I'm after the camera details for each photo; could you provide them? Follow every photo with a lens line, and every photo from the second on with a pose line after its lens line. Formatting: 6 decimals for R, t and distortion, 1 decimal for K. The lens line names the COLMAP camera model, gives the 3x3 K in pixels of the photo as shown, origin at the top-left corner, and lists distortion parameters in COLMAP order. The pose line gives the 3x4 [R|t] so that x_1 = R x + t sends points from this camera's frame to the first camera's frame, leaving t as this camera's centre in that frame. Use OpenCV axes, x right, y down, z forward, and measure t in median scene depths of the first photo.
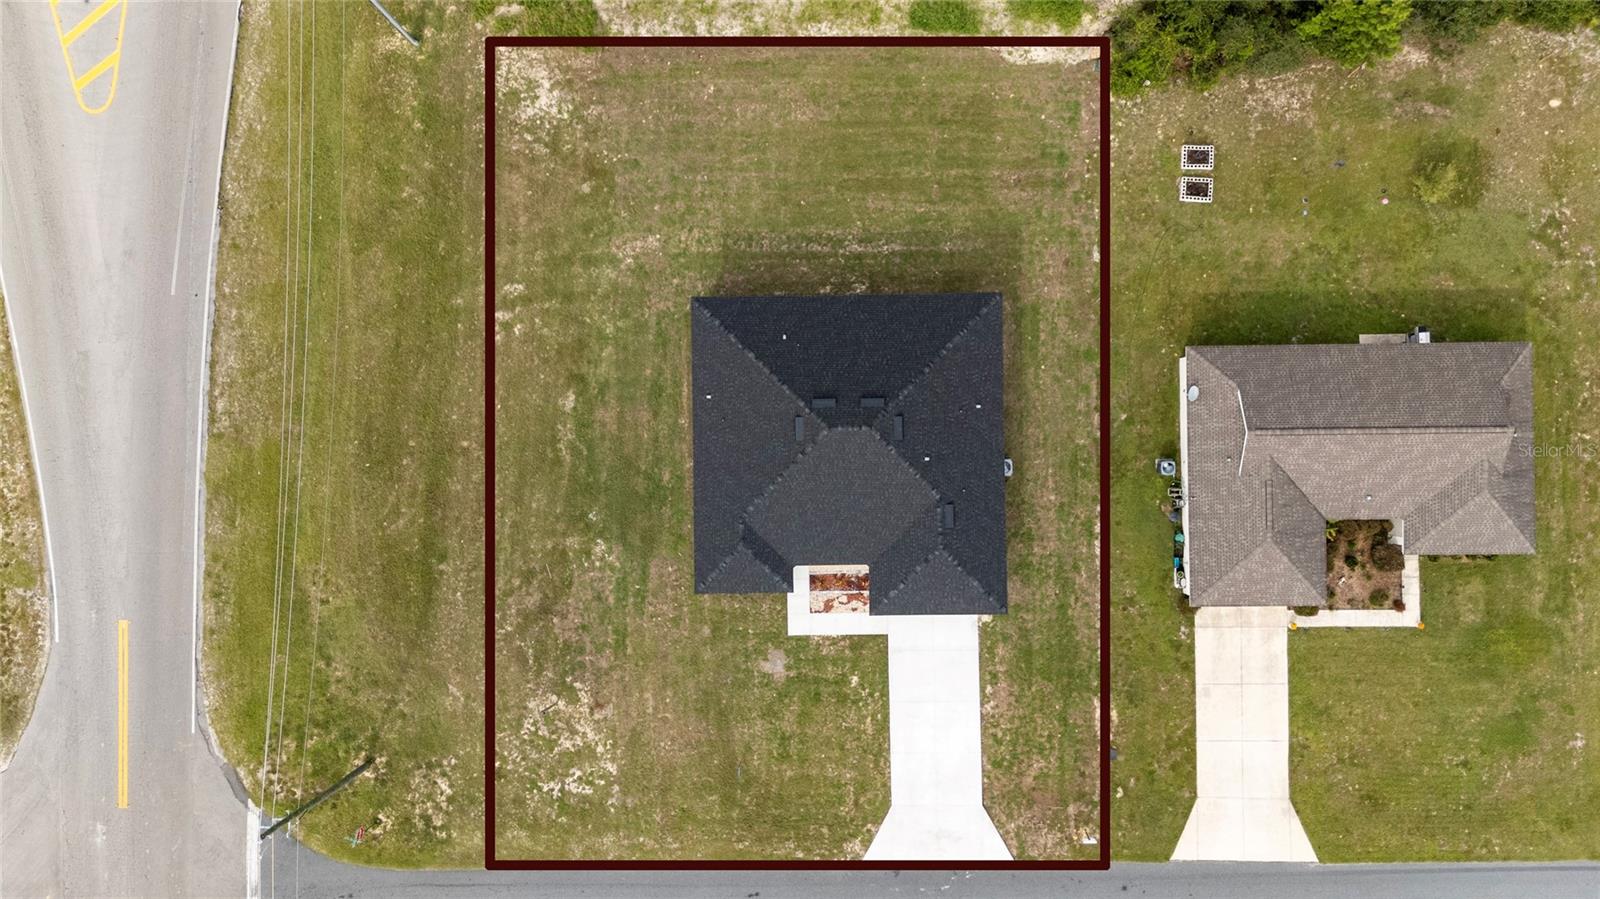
lens RADIAL K [[1194.8, 0, 764.5], [0, 1194.8, 459.0], [0, 0, 1]] dist [0.073038, -0.067612]
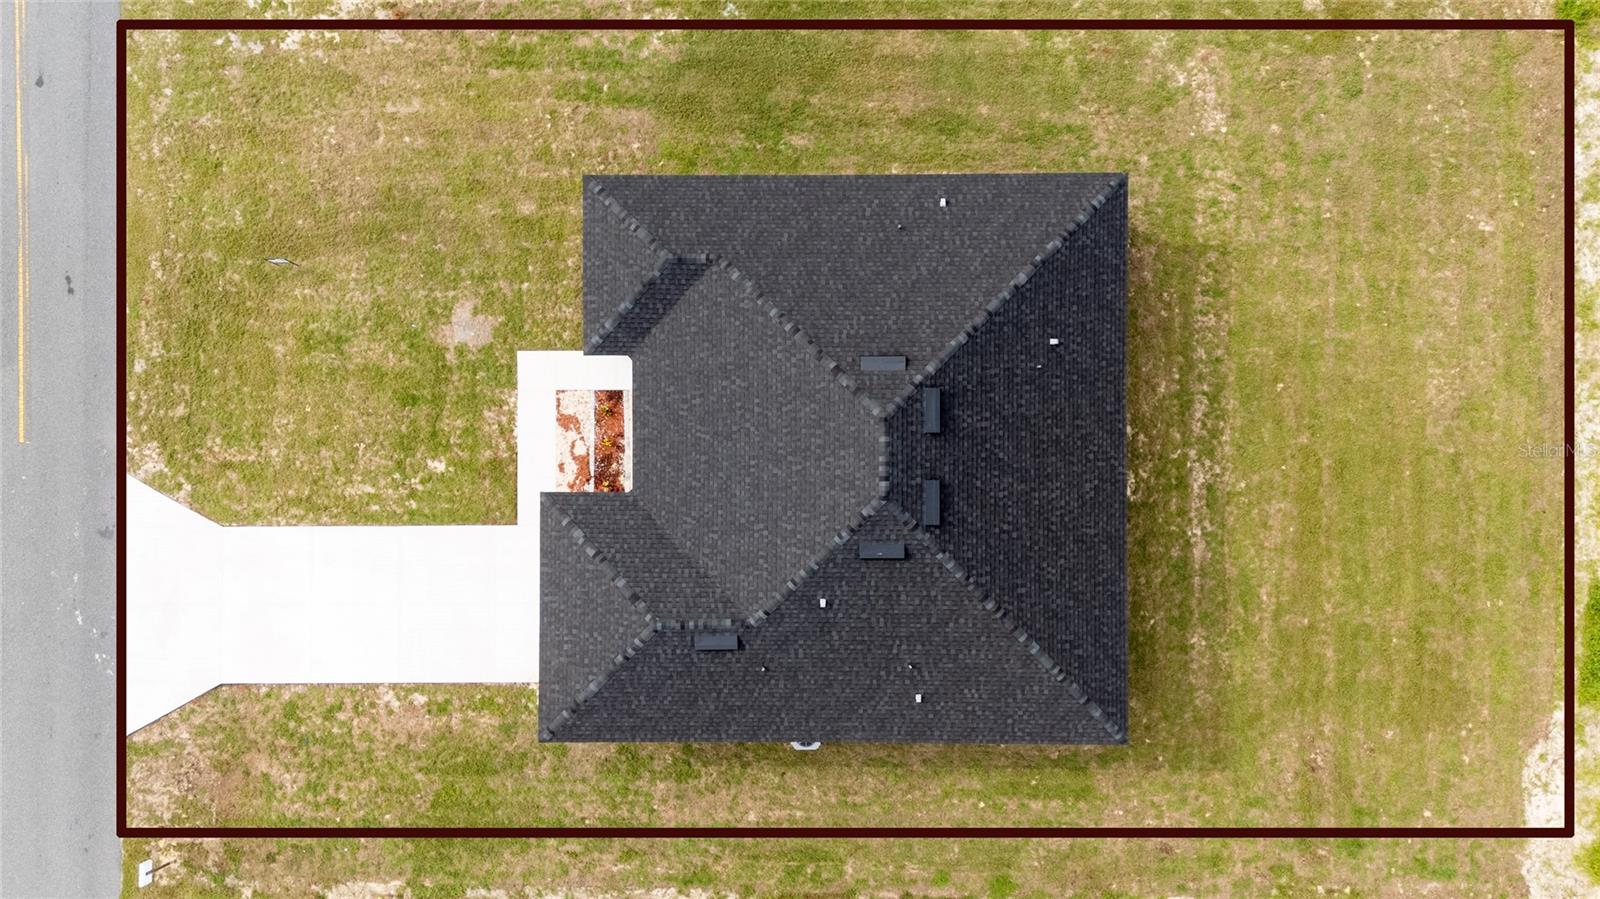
lens RADIAL K [[1194.8, 0, 794.7], [0, 1194.8, 432.7], [0, 0, 1]] dist [0.073038, -0.067612]
pose [[-0.013125, 0.999643, 0.023282, 0.043724], [-0.999607, -0.013694, 0.024461, 0.000427], [0.024771, -0.022952, 0.999430, 0.429603]]
